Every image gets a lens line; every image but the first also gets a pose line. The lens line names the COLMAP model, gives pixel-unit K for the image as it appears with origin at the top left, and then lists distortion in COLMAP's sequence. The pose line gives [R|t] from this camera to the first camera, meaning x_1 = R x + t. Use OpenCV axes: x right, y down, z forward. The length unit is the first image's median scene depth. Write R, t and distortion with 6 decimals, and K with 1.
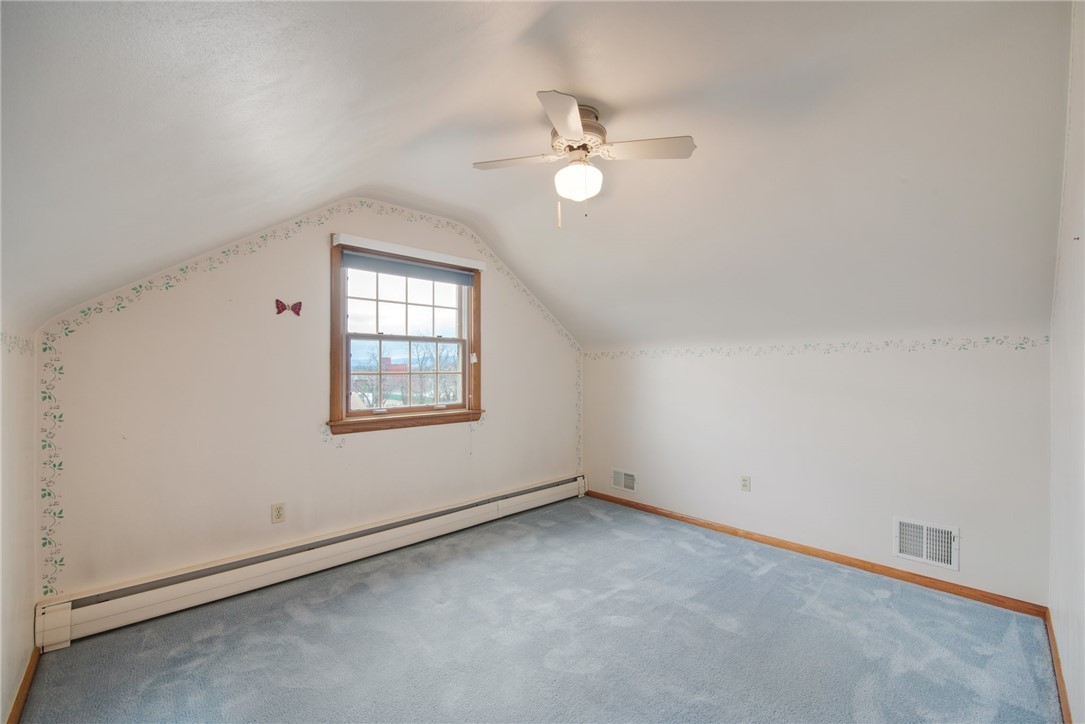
lens RADIAL K [[438.9, 0, 541.6], [0, 438.9, 364.4], [0, 0, 1]] dist [-0.016388, -0.000194]
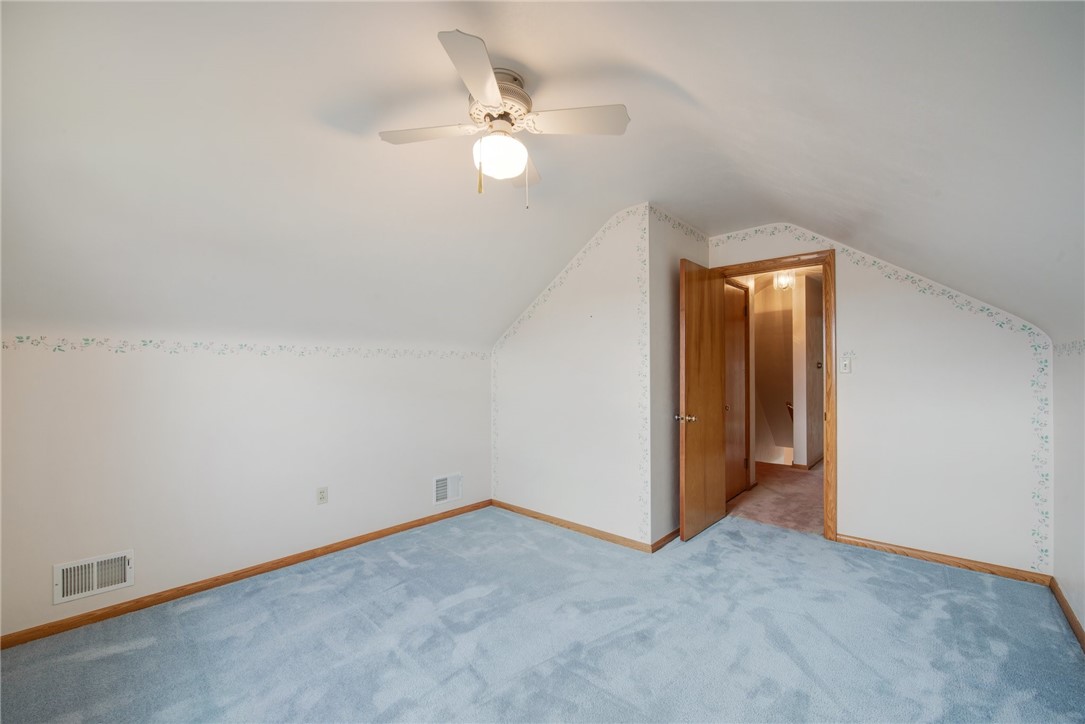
lens RADIAL K [[441.5, 0, 544.5], [0, 441.5, 384.4], [0, 0, 1]] dist [-0.018330, -0.000783]
pose [[-0.092205, -0.028560, 0.995330, -0.564813], [-0.011298, 0.999554, 0.027634, 0.009033], [-0.995676, -0.008697, -0.092487, 0.724161]]
